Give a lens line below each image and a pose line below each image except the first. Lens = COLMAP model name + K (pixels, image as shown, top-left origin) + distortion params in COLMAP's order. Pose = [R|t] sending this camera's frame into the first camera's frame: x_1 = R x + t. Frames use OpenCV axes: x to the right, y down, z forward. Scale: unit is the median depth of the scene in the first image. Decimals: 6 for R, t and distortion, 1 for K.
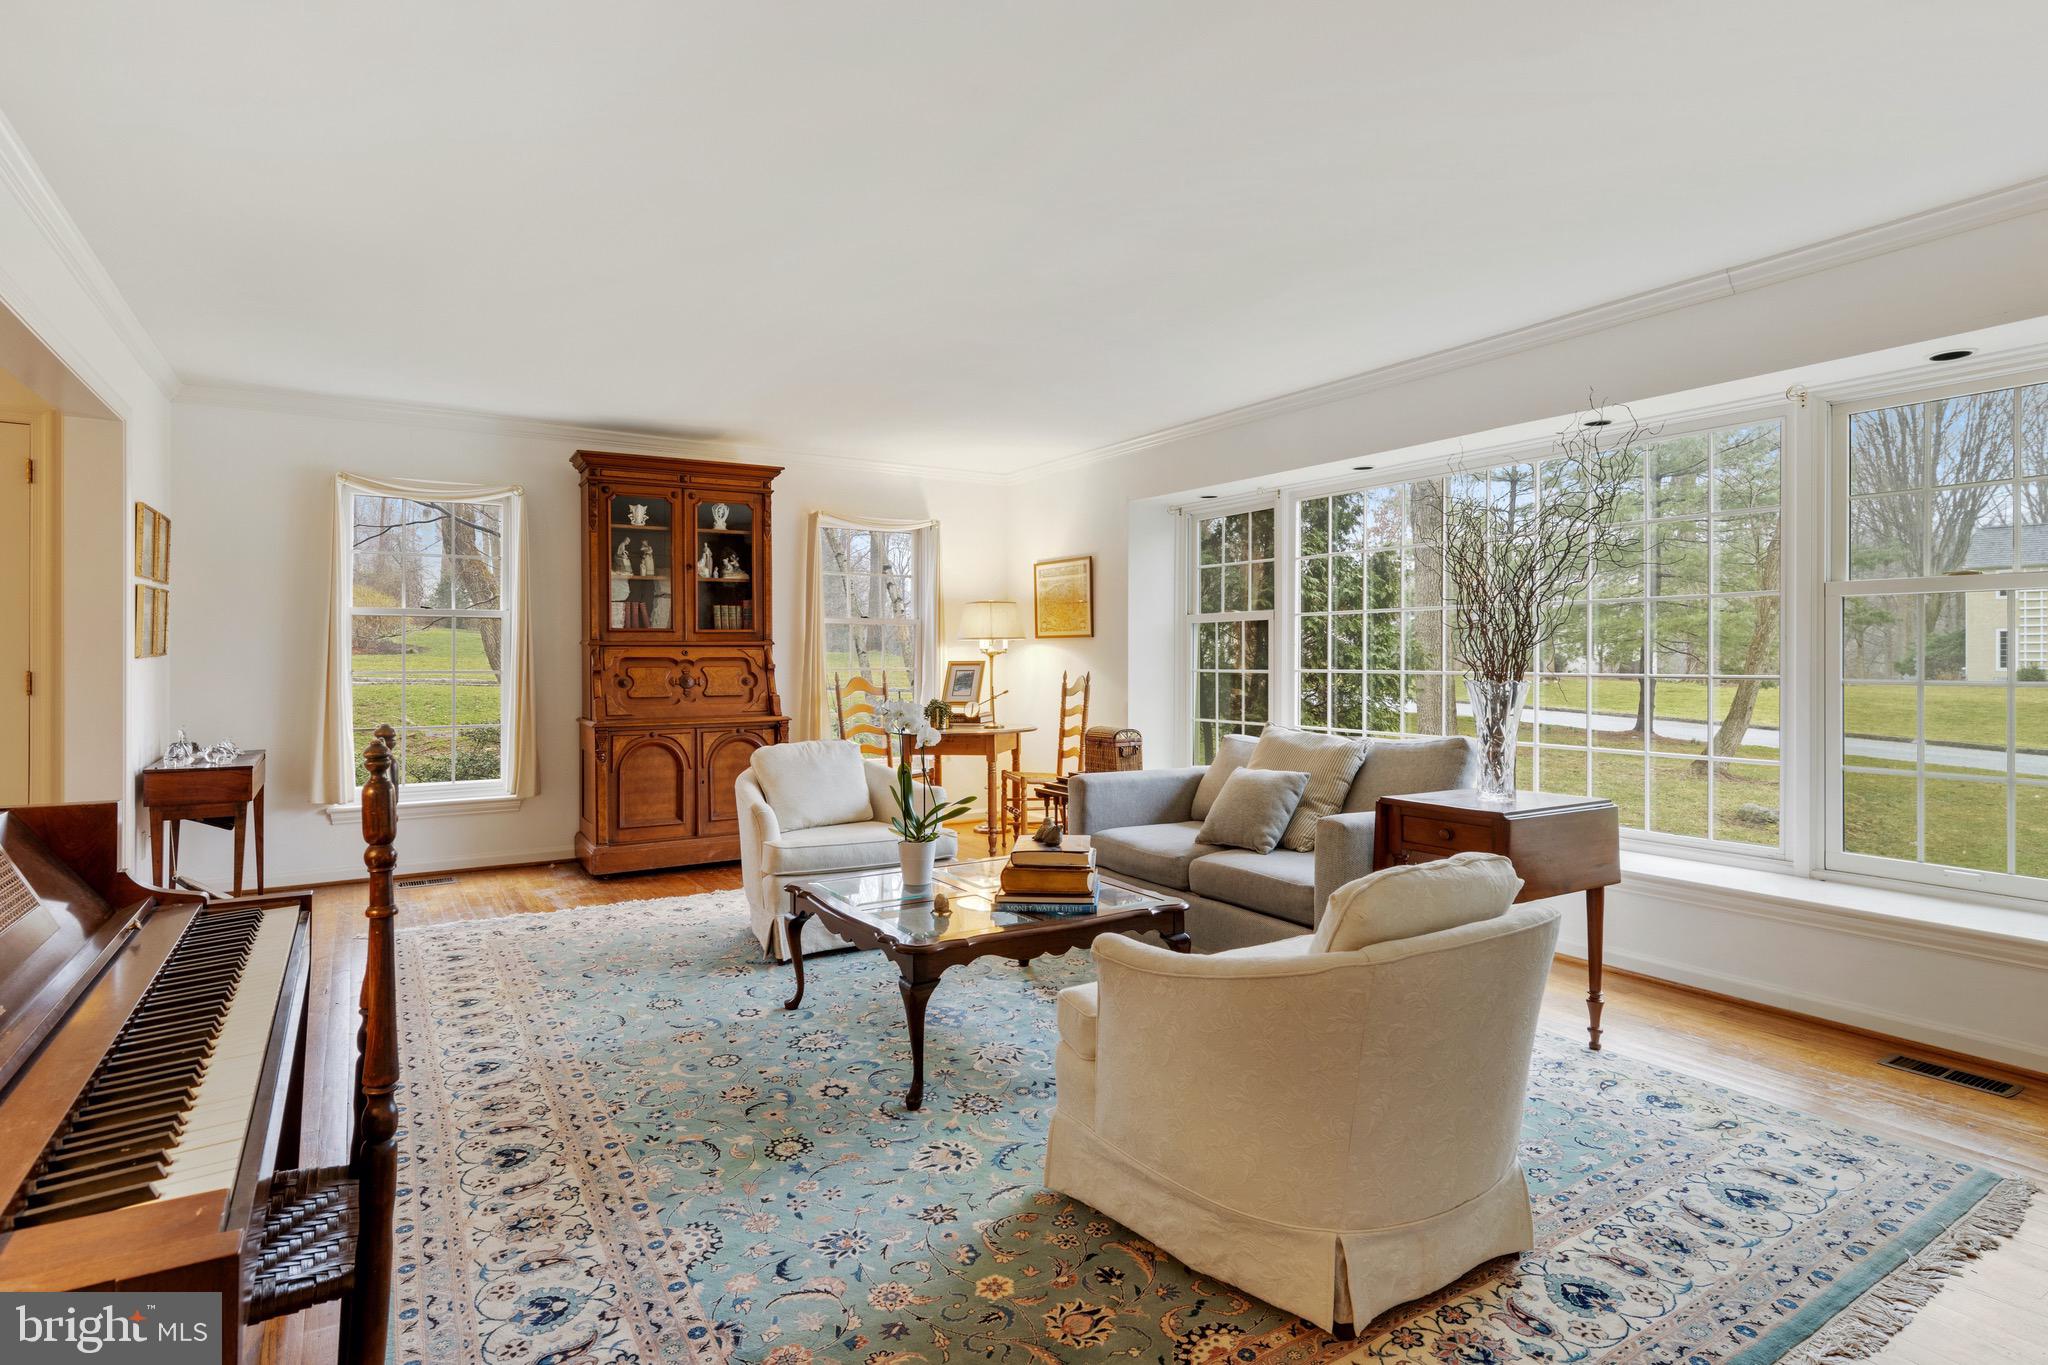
lens RADIAL K [[1050.6, 0, 1022.9], [0, 1050.6, 657.9], [0, 0, 1]] dist [0.017726, -0.001009]
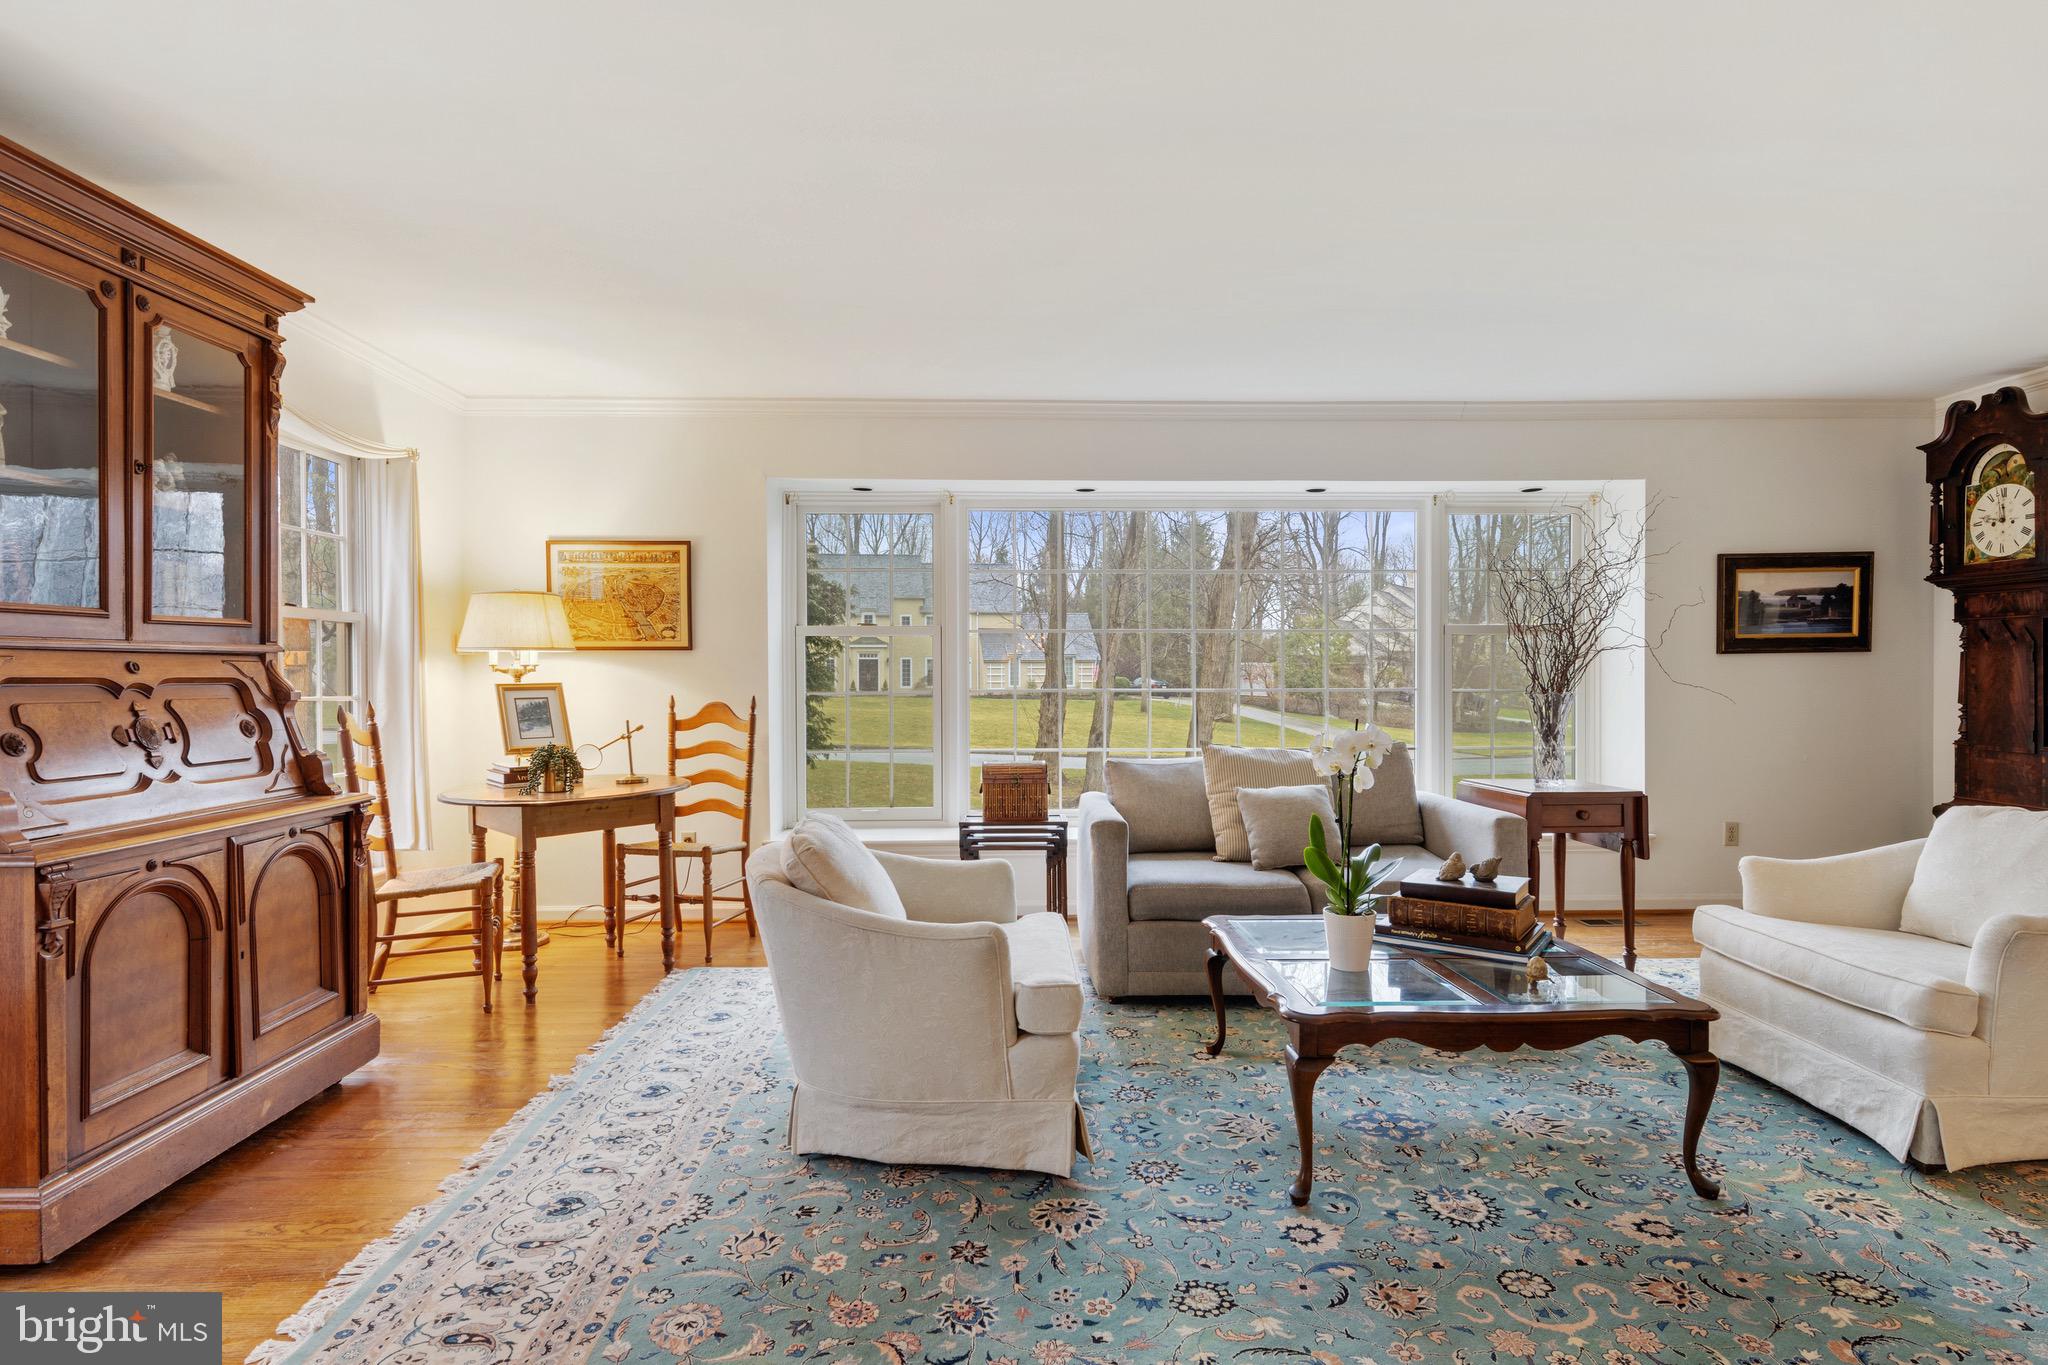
lens RADIAL K [[1043.5, 0, 1024.0], [0, 1043.5, 682.5], [0, 0, 1]] dist [0.014106, -0.002045]
pose [[0.505599, -0.005223, 0.862753, -0.975623], [0.003321, 0.999986, 0.004108, 0.001976], [-0.862762, 0.000788, 0.505609, 0.908200]]
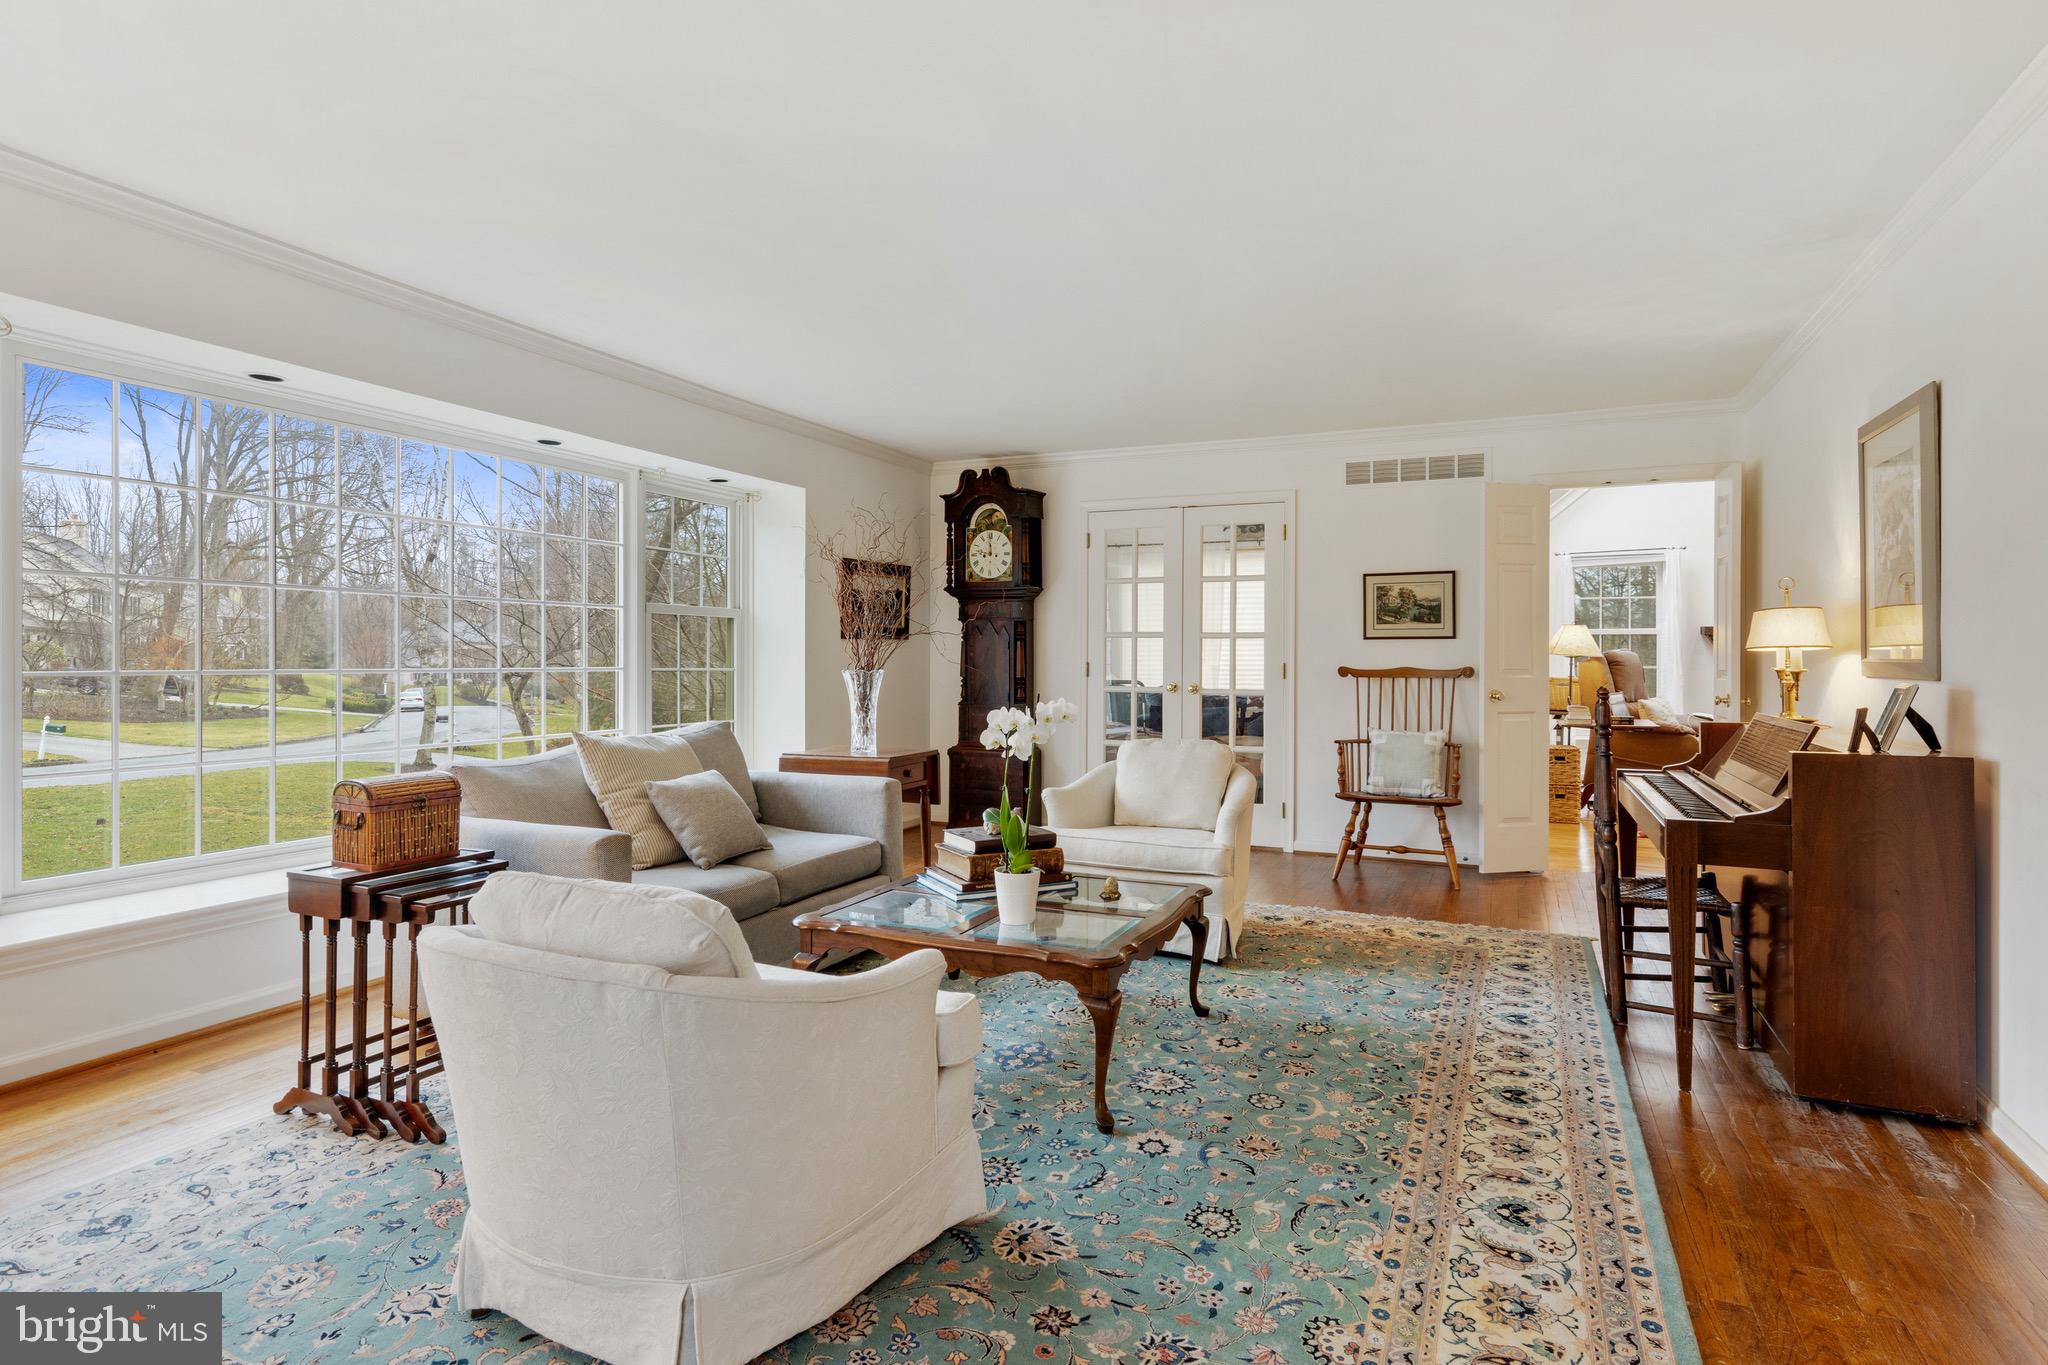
lens RADIAL K [[1050.6, 0, 1022.9], [0, 1050.6, 657.9], [0, 0, 1]] dist [0.017726, -0.001009]
pose [[-0.547799, -0.002644, 0.836606, -0.895093], [-0.004487, 0.999990, 0.000222, 0.002668], [-0.836598, -0.003633, -0.547805, 1.618377]]
